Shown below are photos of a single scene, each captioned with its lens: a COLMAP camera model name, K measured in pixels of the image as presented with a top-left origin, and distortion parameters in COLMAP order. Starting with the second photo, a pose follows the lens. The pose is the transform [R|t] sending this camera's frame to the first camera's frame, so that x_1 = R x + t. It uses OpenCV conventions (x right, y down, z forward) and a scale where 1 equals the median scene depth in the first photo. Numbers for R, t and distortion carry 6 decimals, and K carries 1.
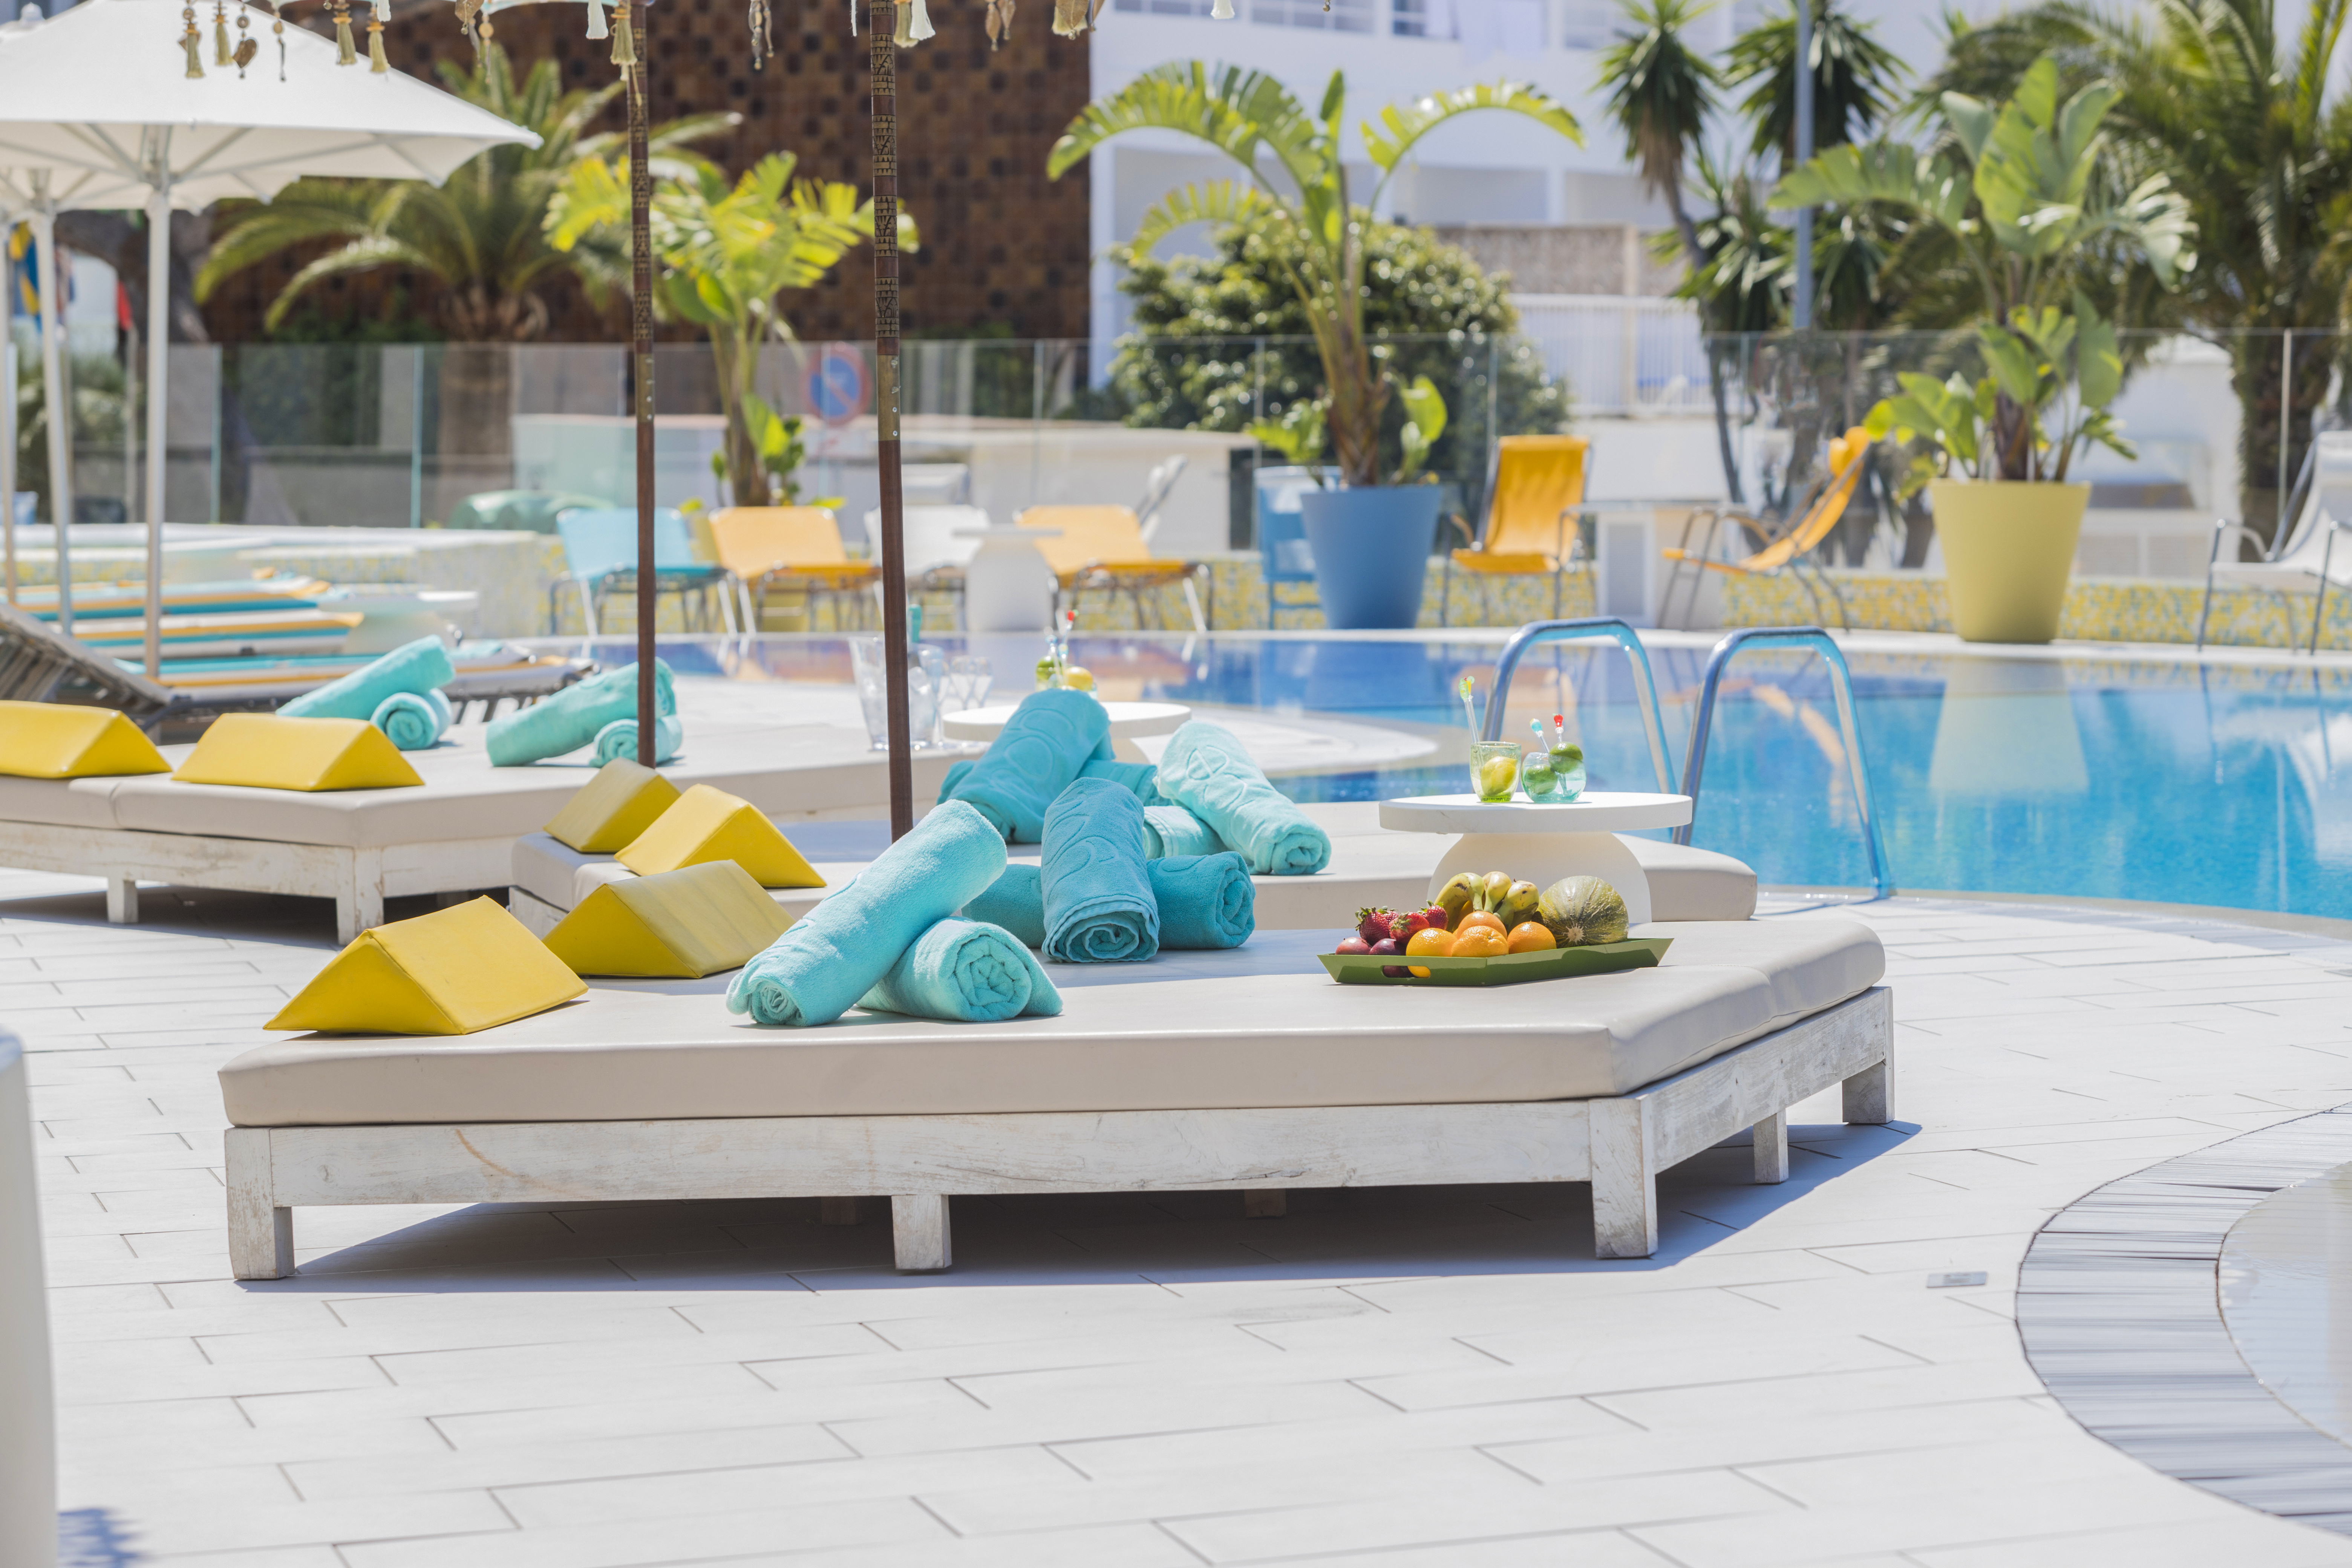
lens RADIAL K [[8062.8, 0, 1175.5], [0, 8062.8, 784.9], [0, 0, 1]] dist [-0.000908, 0.000000]
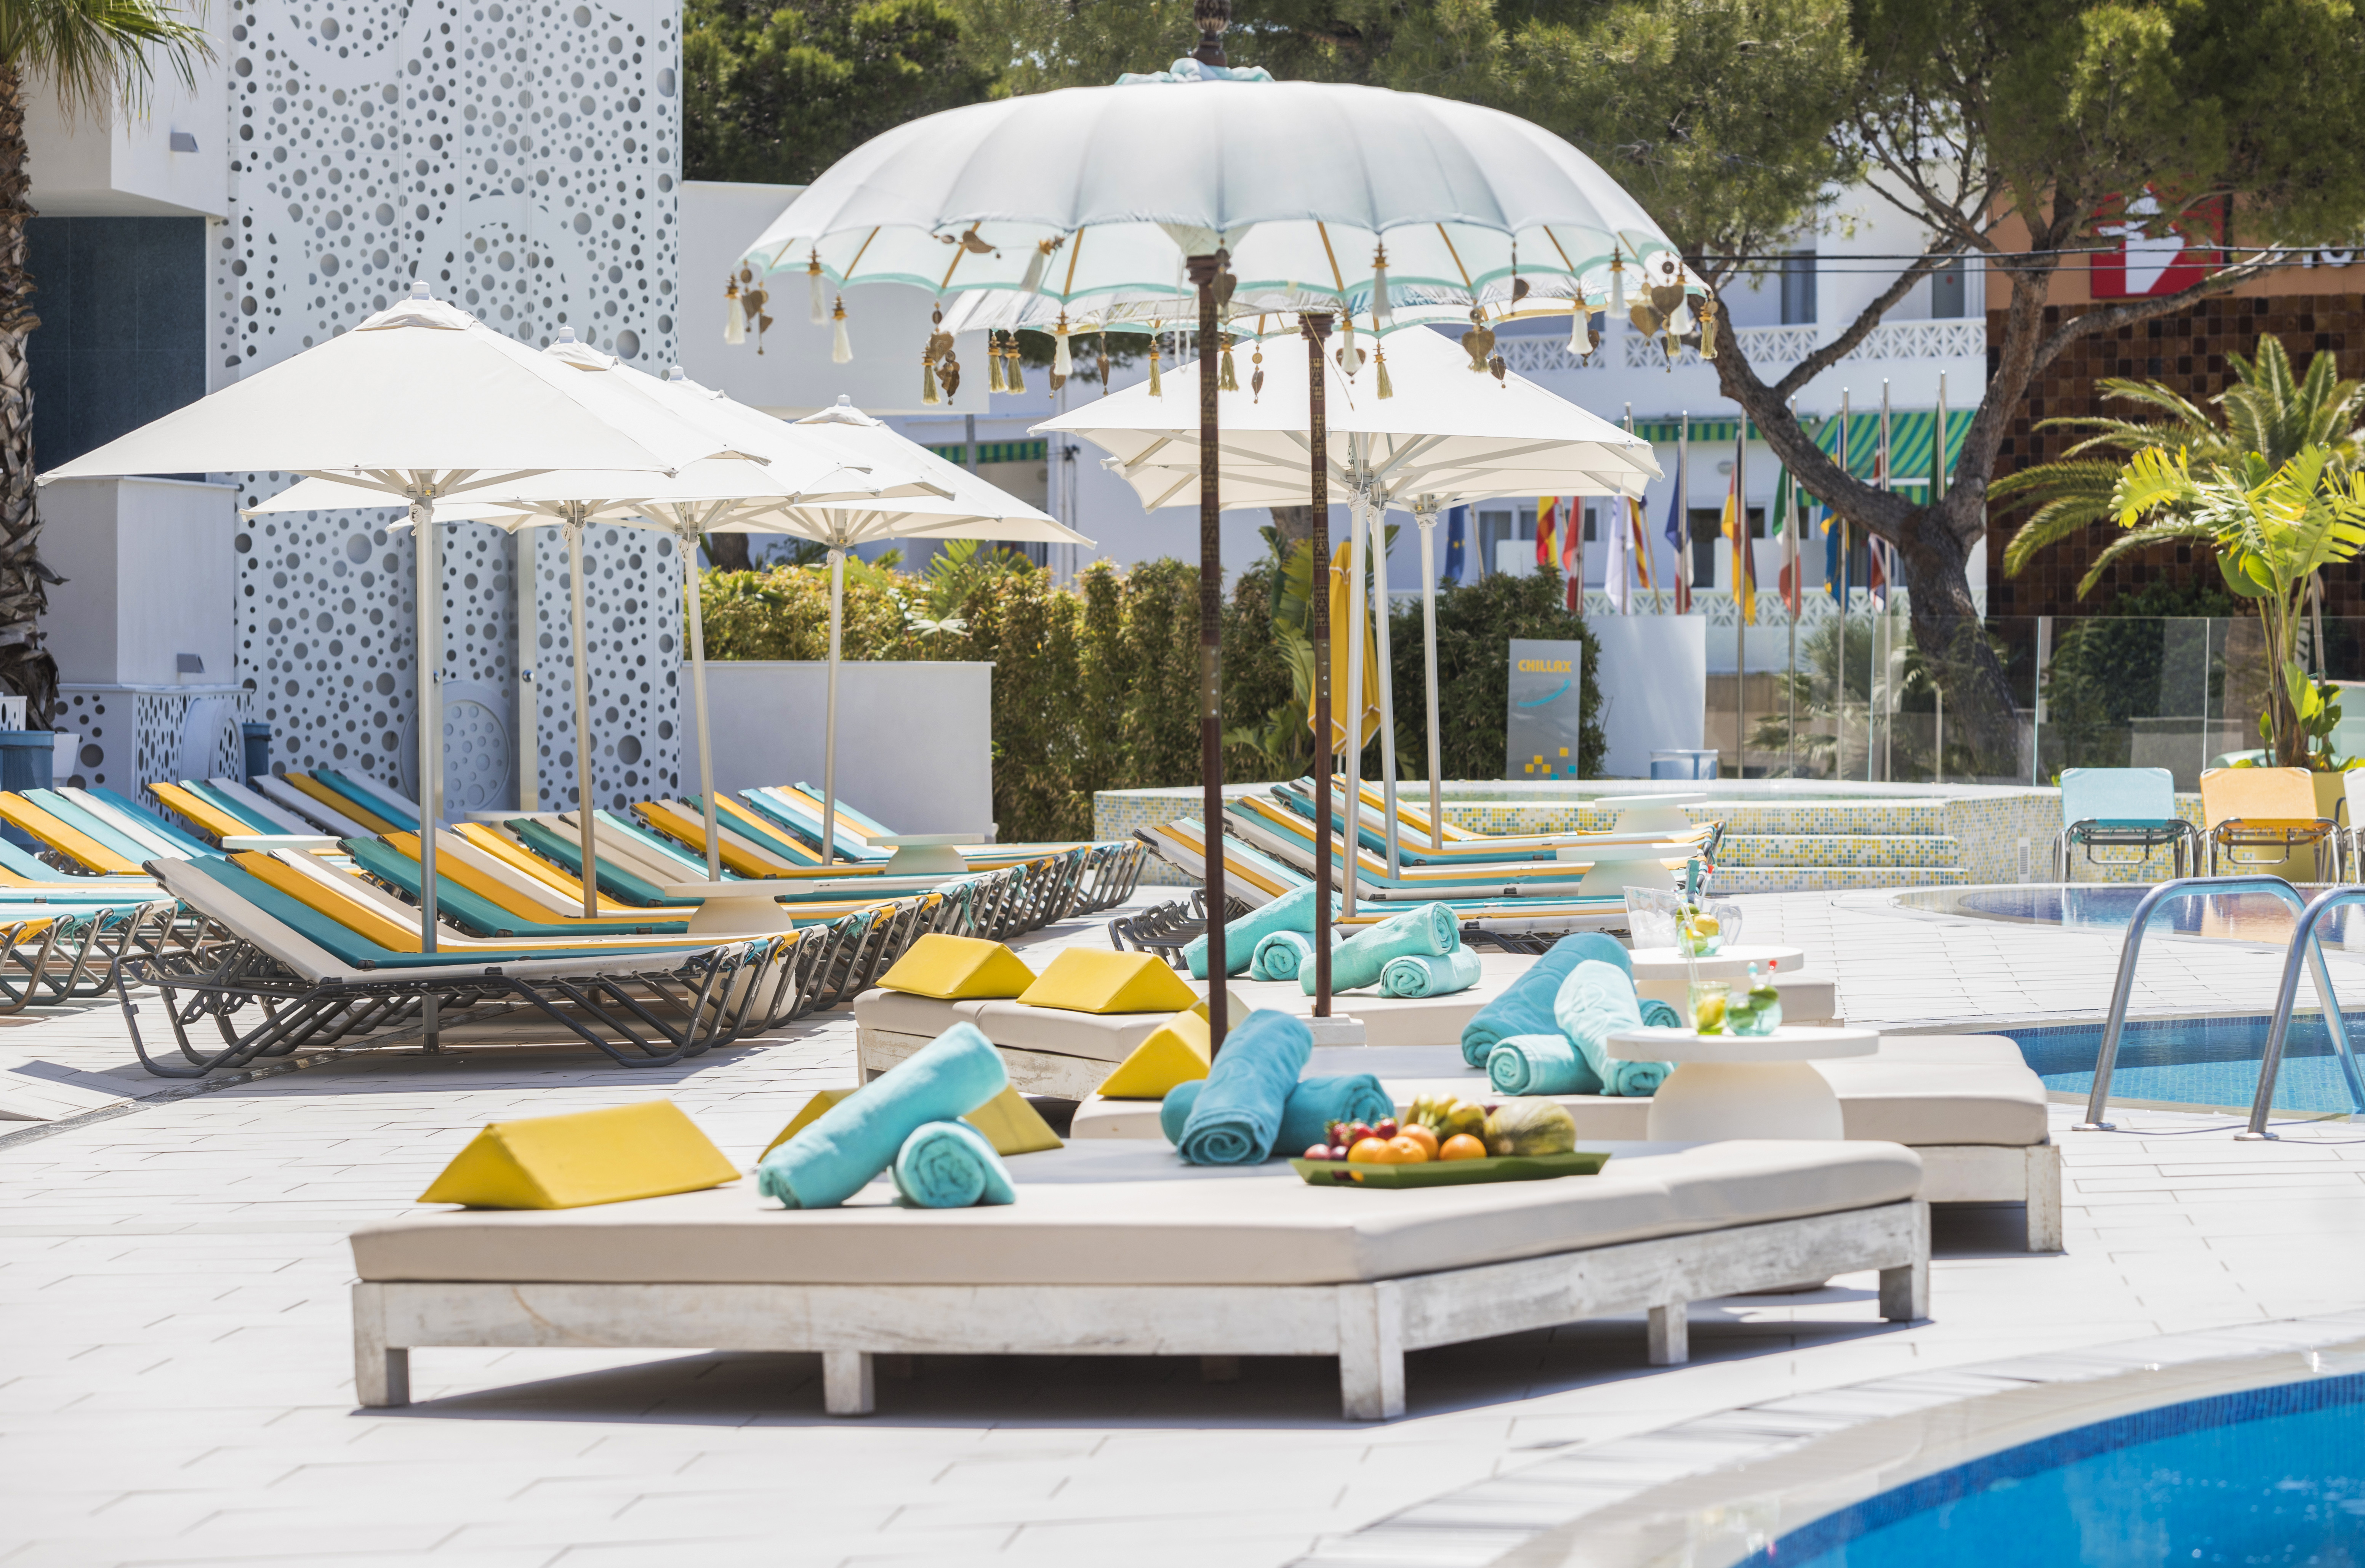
lens RADIAL K [[7518.0, 0, 1183.2], [0, 7518.0, 780.7], [0, 0, 1]] dist [-0.040454, 0.000000]
pose [[0.959793, 0.006501, -0.280633, 0.317971], [-0.015275, 0.999460, -0.029089, -0.002065], [0.280293, 0.032206, 0.959374, -0.057021]]
